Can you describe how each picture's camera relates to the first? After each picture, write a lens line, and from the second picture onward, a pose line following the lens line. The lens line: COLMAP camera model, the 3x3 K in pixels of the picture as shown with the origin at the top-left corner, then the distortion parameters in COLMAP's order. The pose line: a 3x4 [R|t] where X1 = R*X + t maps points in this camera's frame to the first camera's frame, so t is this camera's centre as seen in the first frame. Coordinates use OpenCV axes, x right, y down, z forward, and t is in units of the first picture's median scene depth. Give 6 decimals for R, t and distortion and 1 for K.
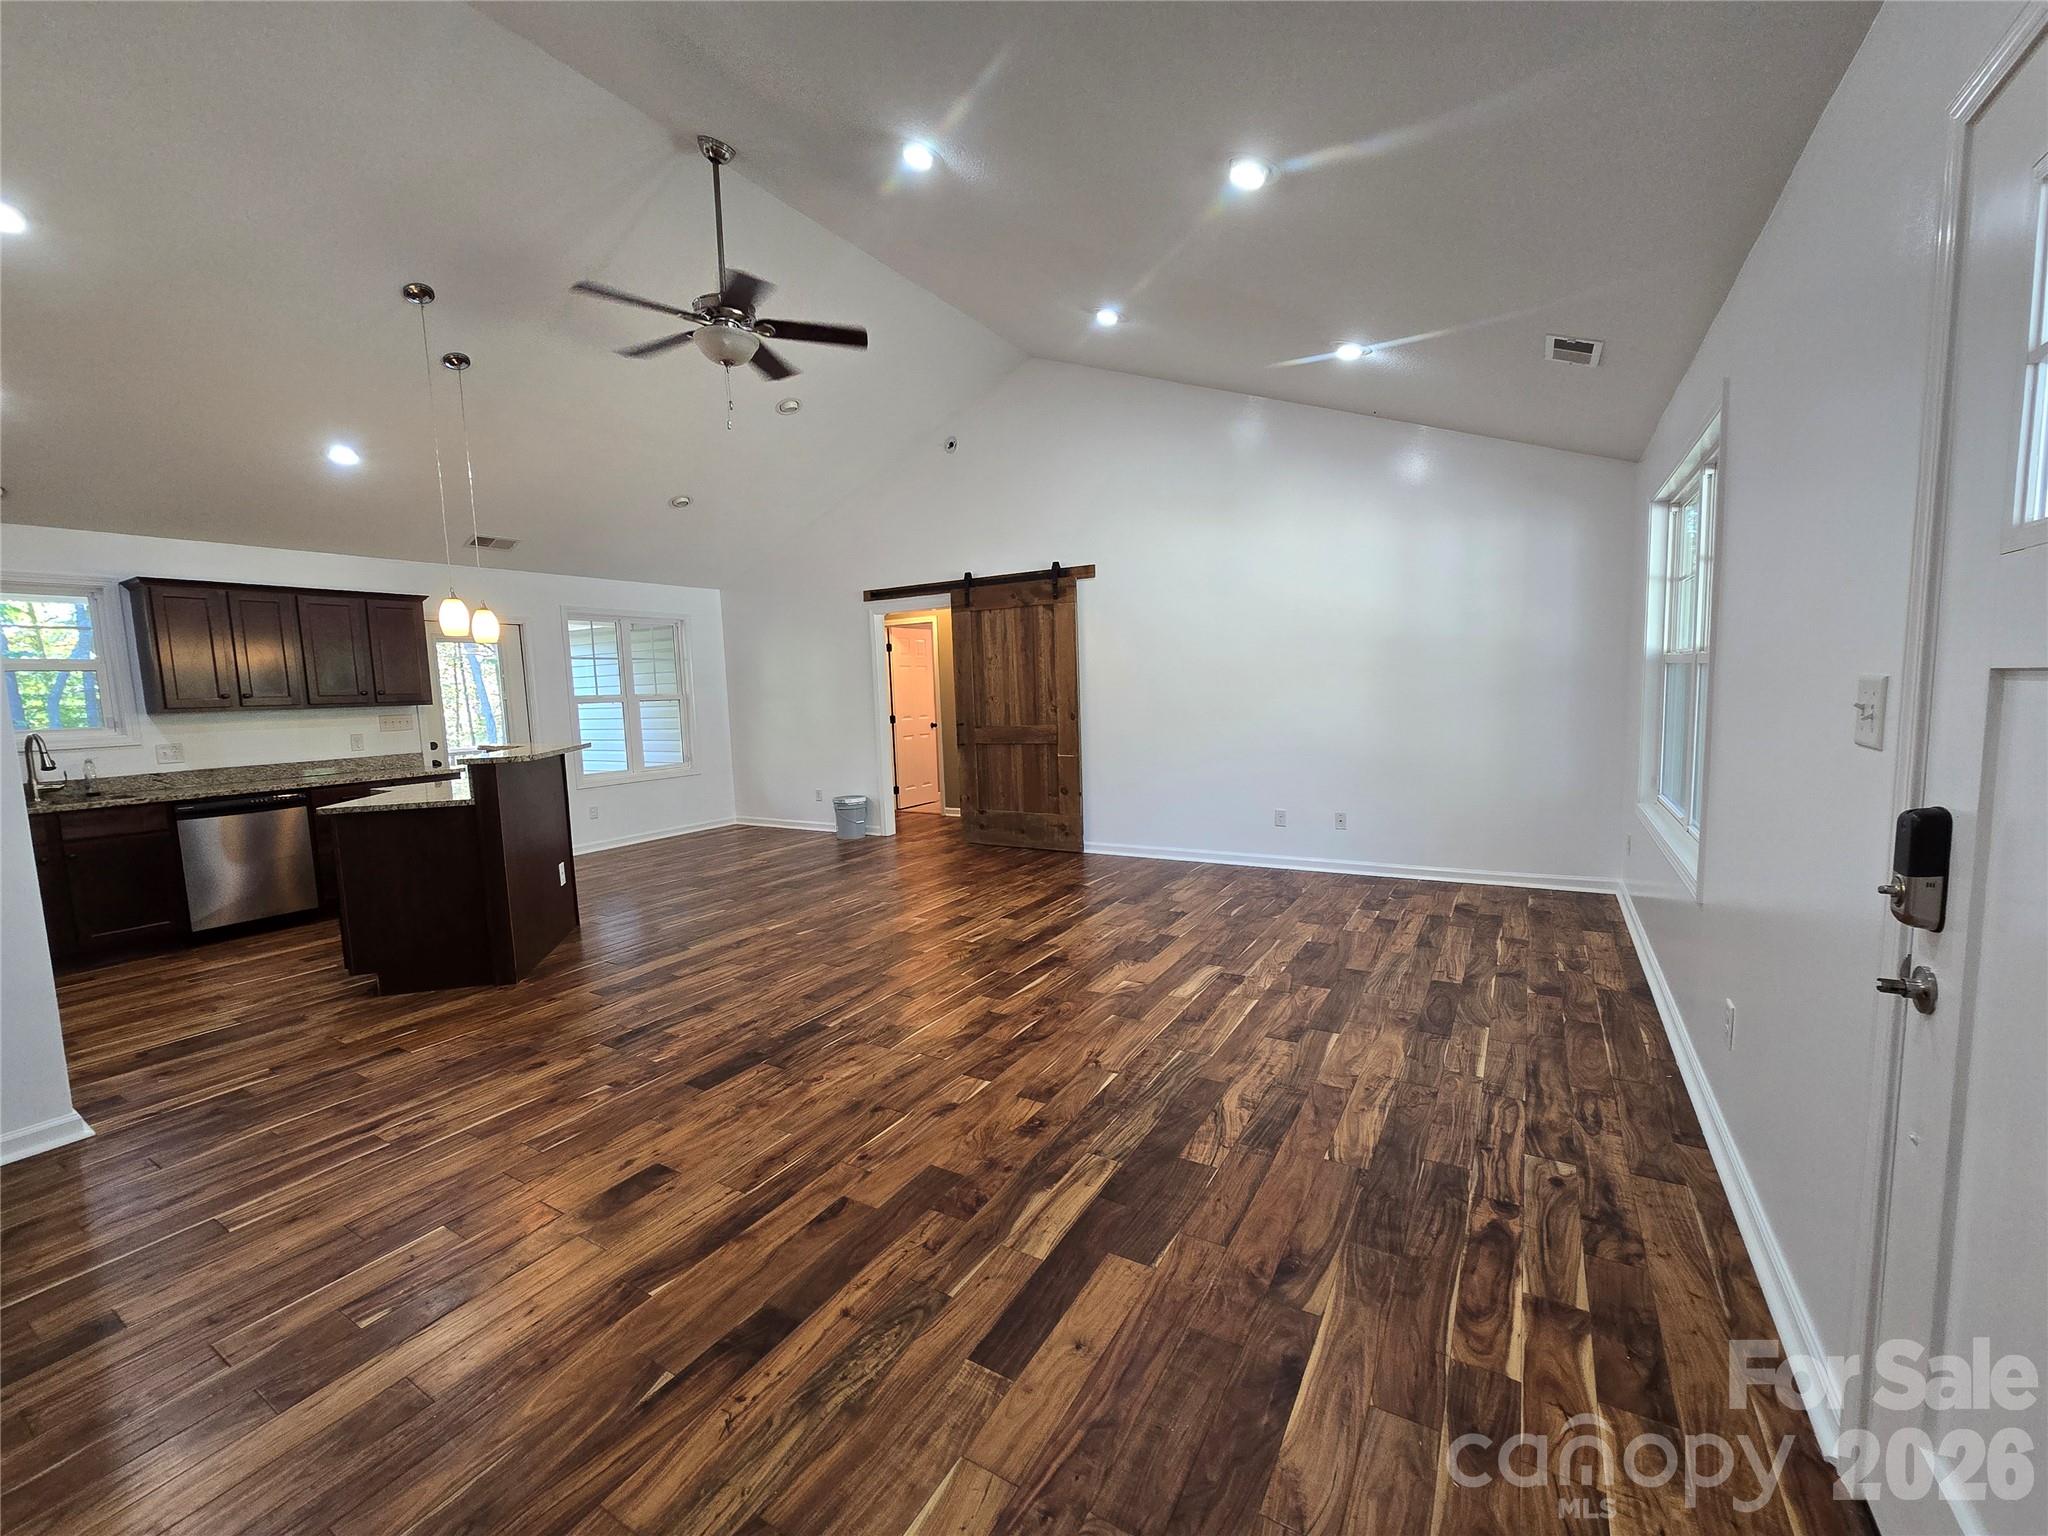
lens RADIAL K [[835.6, 0, 1021.1], [0, 835.6, 774.8], [0, 0, 1]] dist [-0.008192, 0.002933]
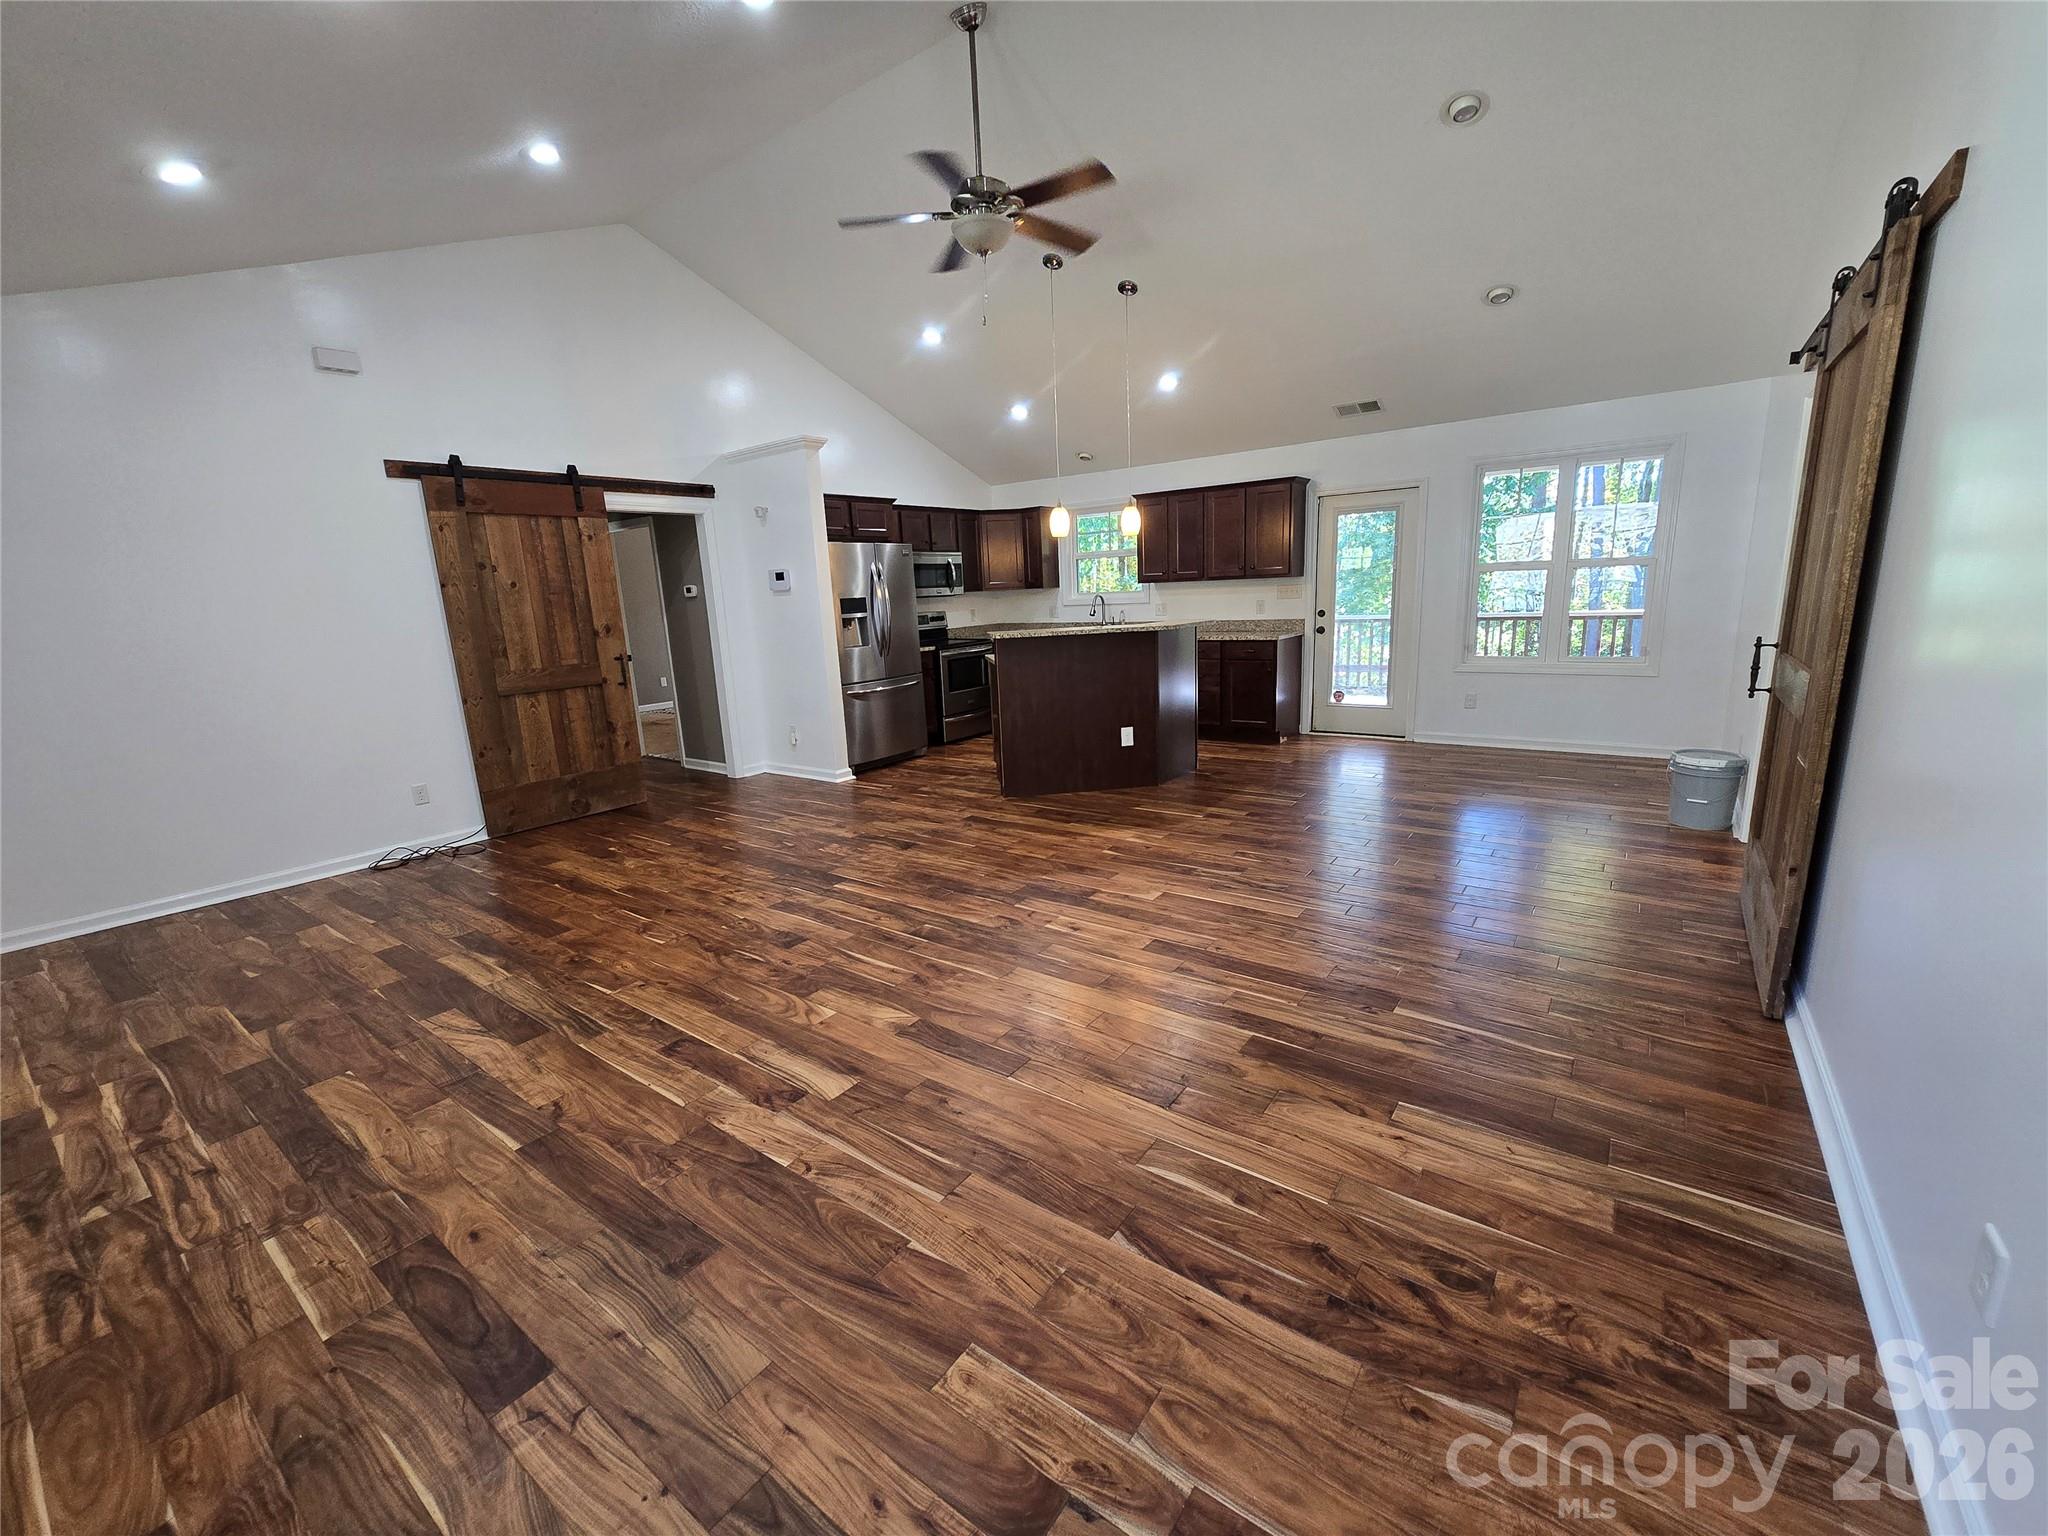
lens RADIAL K [[835.6, 0, 1017.9], [0, 835.6, 770.6], [0, 0, 1]] dist [-0.008192, 0.002933]
pose [[-0.091831, 0.251926, -0.963380, 0.625697], [-0.055969, 0.964632, 0.257589, -0.133220], [0.994201, 0.077574, -0.074483, 0.968290]]
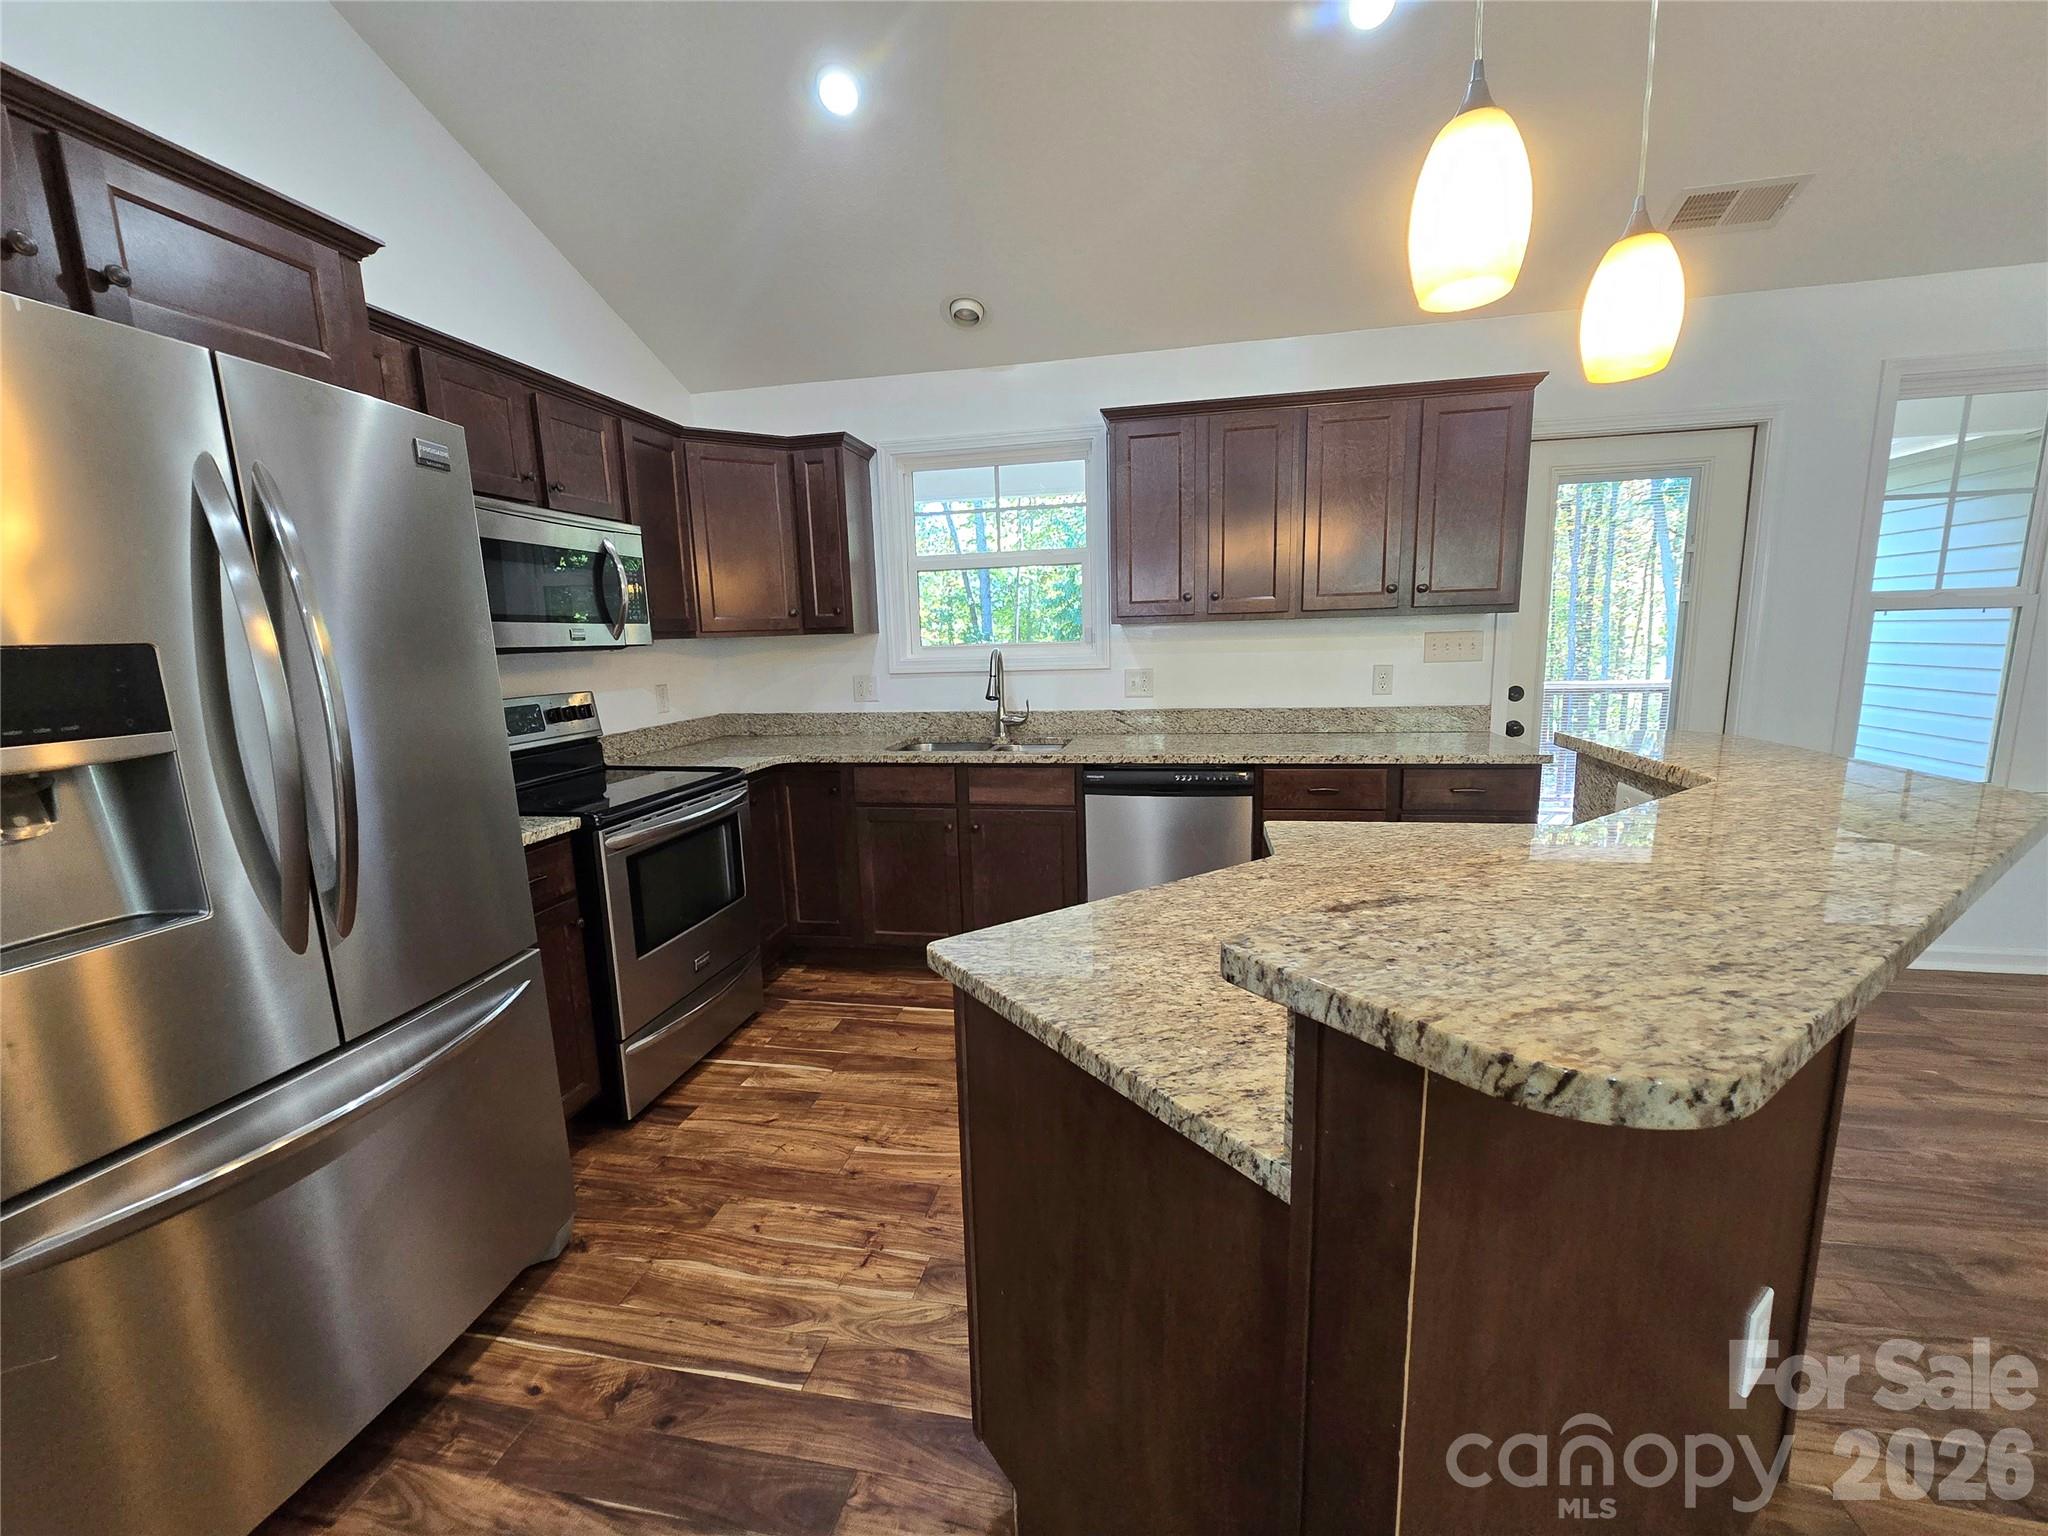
lens RADIAL K [[835.6, 0, 1024.9], [0, 835.6, 772.4], [0, 0, 1]] dist [-0.008192, 0.002933]
pose [[0.337887, 0.181193, -0.923581, -0.448476], [-0.082086, 0.983228, 0.162864, -0.063409], [0.937600, 0.020783, 0.347094, 0.745325]]
